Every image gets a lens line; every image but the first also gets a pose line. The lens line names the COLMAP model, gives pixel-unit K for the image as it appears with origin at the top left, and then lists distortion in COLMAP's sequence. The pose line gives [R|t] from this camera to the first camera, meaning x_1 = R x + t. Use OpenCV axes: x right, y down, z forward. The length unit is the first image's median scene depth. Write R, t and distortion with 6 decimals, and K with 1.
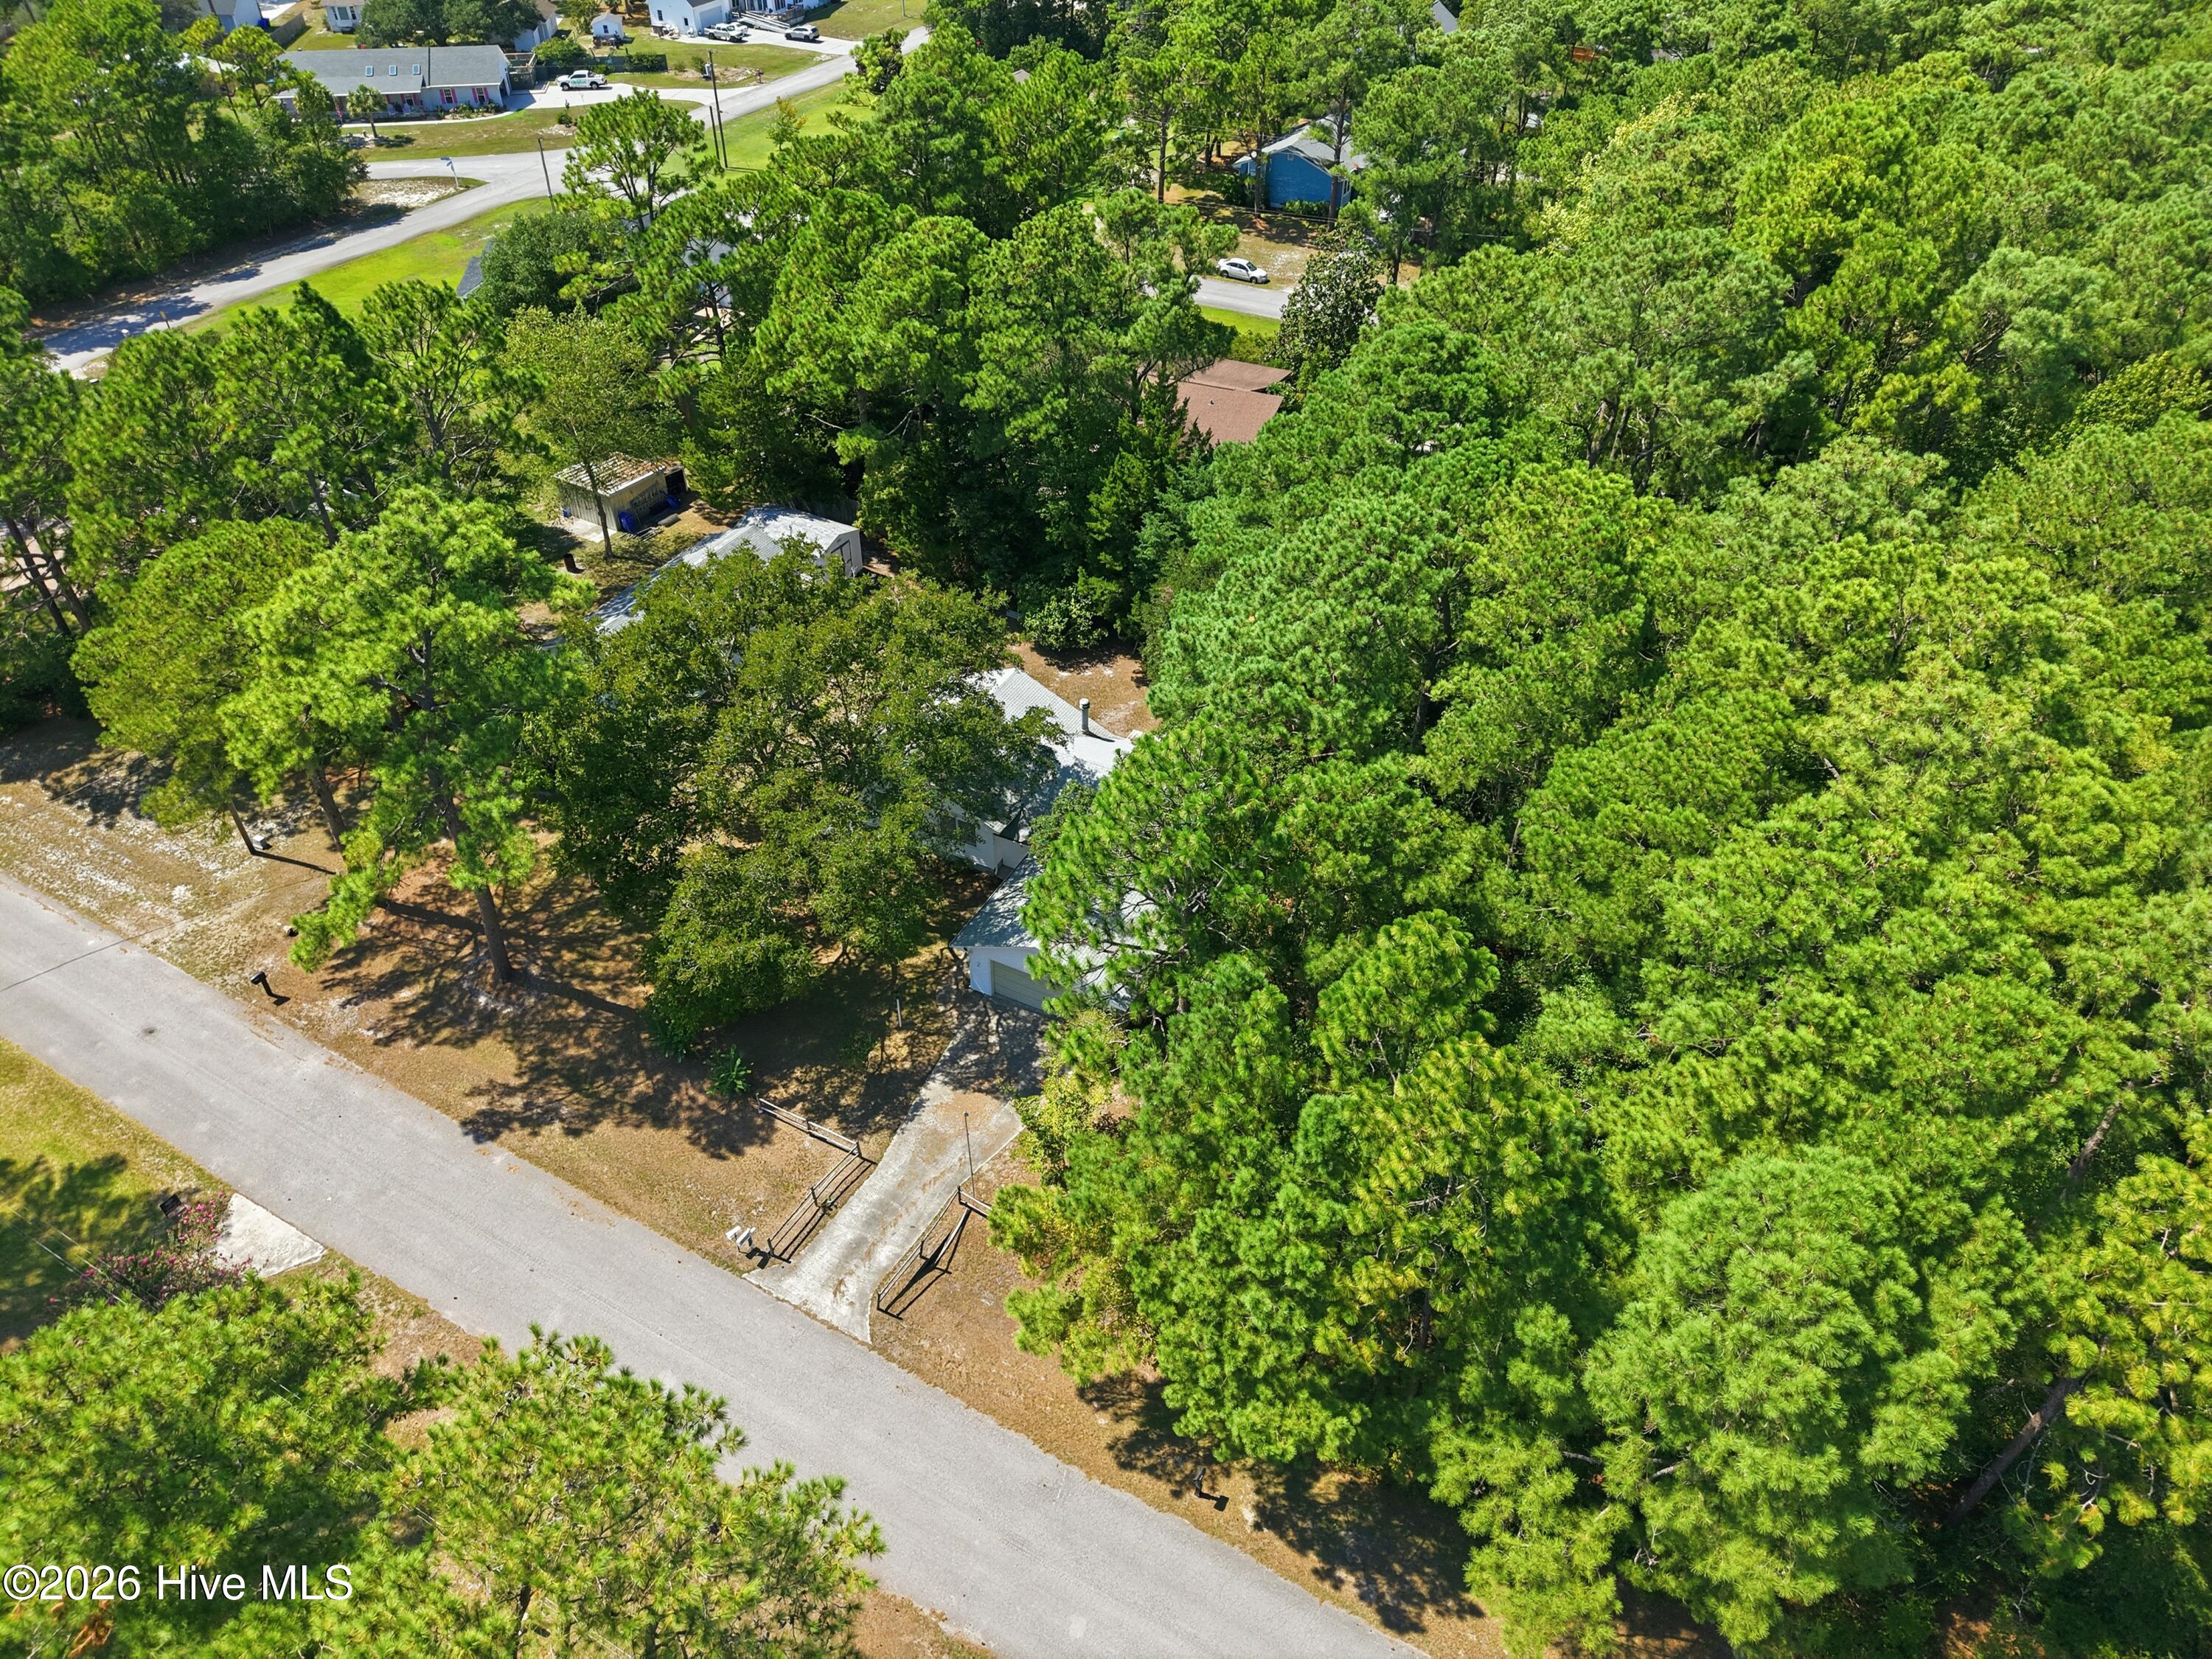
lens RADIAL K [[1489.1, 0, 1087.1], [0, 1489.1, 828.6], [0, 0, 1]] dist [0.010885, -0.012904]
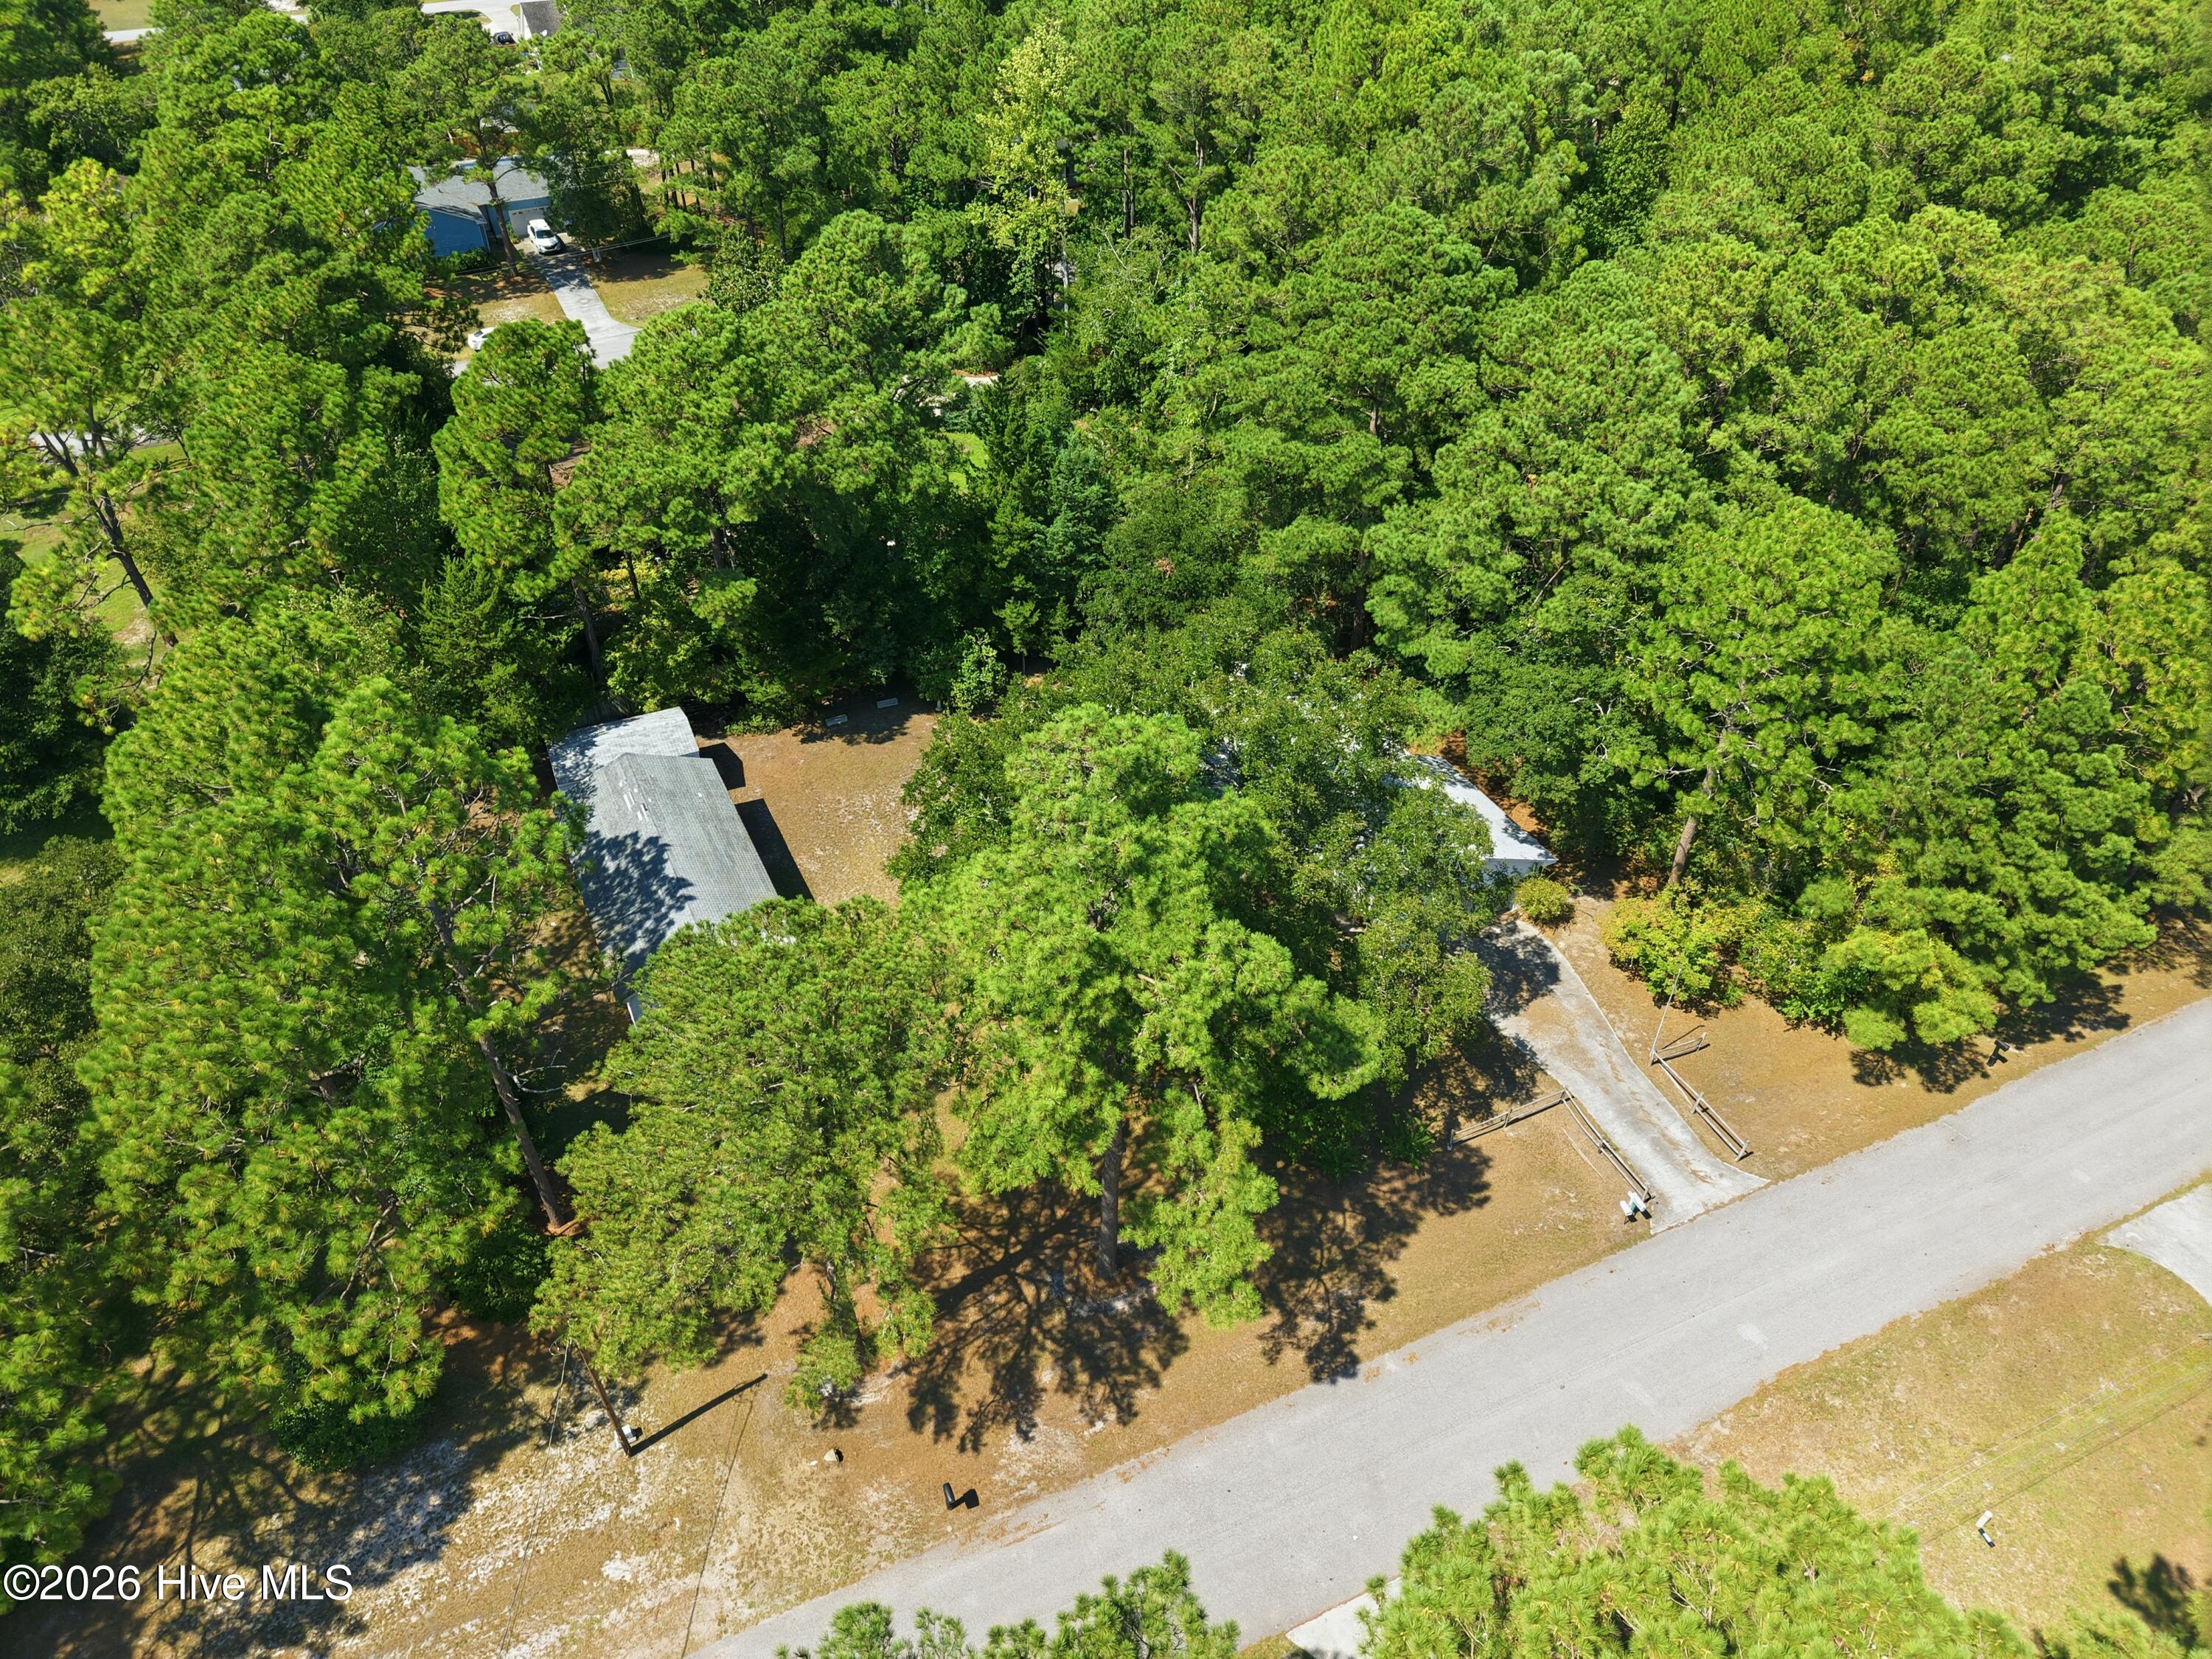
lens RADIAL K [[1489.1, 0, 1091.4], [0, 1489.1, 857.0], [0, 0, 1]] dist [0.010885, -0.012904]
pose [[0.591177, -0.524488, 0.612717, -0.816449], [0.511632, 0.831138, 0.217812, -0.283405], [-0.623492, 0.184721, 0.759695, 0.366200]]
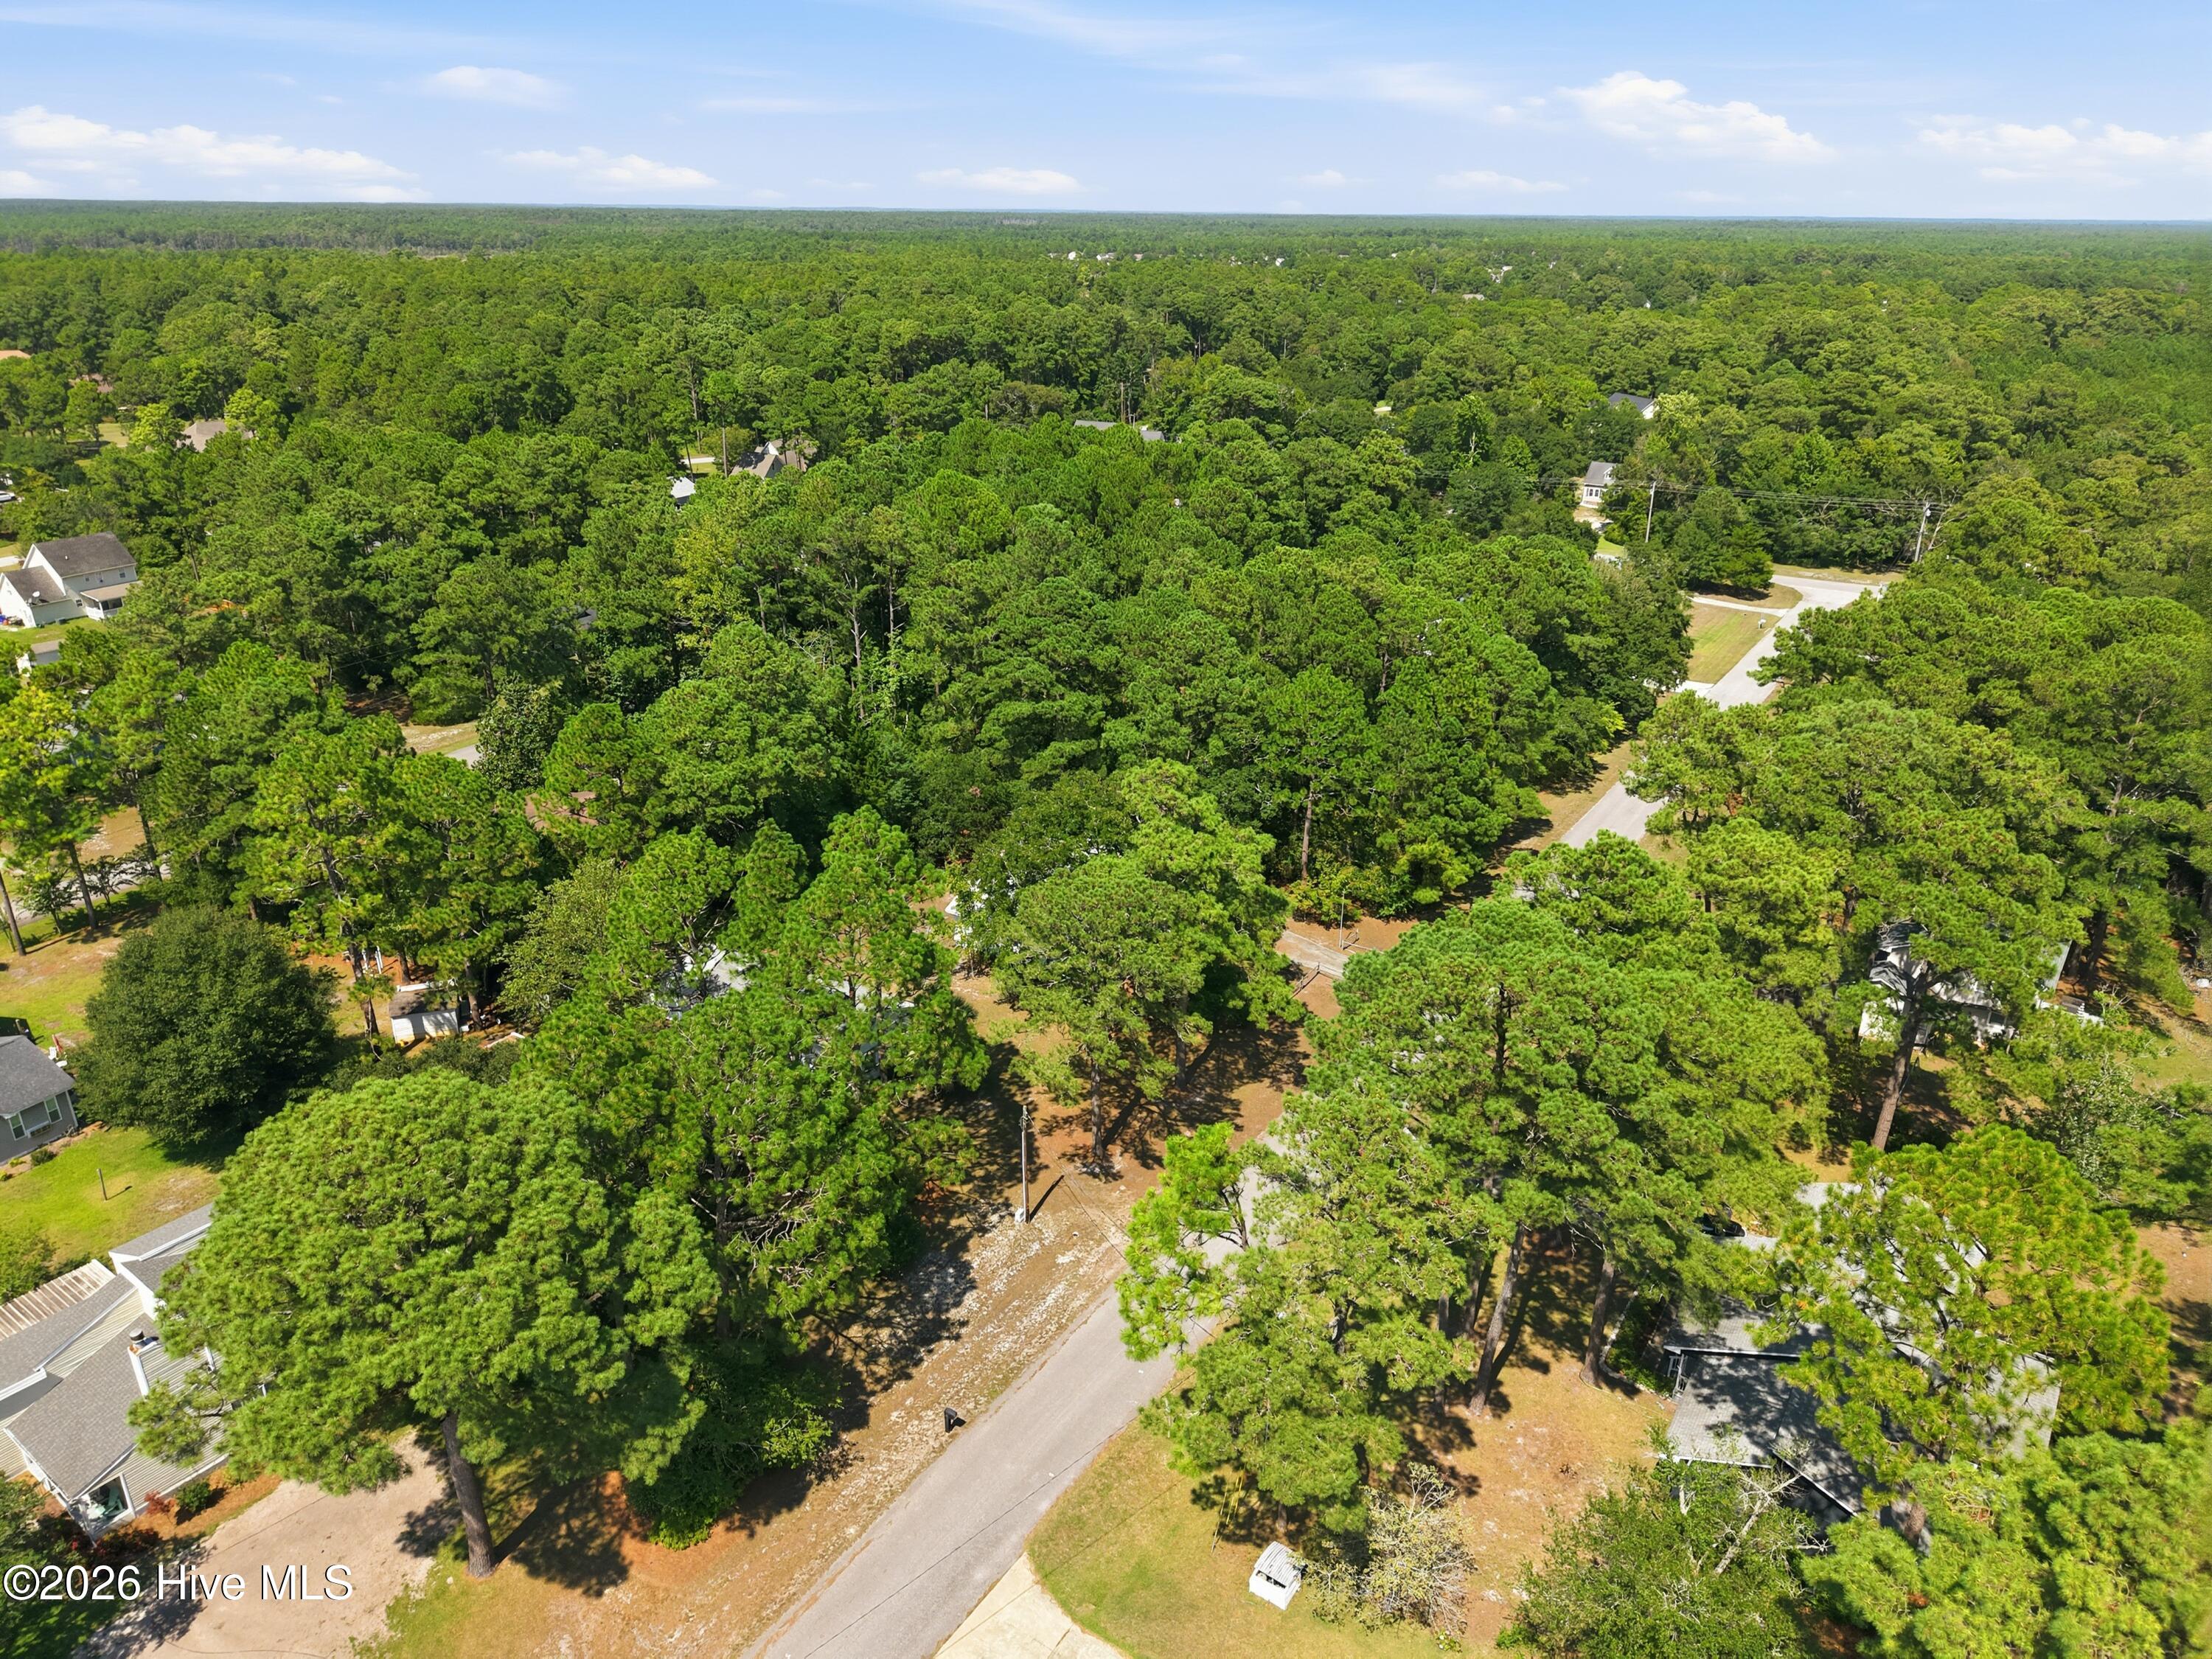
lens RADIAL K [[1489.1, 0, 1121.1], [0, 1489.1, 831.6], [0, 0, 1]] dist [0.010885, -0.012904]
pose [[0.060850, -0.387147, 0.920008, -1.760068], [0.618454, 0.738093, 0.269691, -0.561054], [-0.783461, 0.552572, 0.284345, 0.505935]]
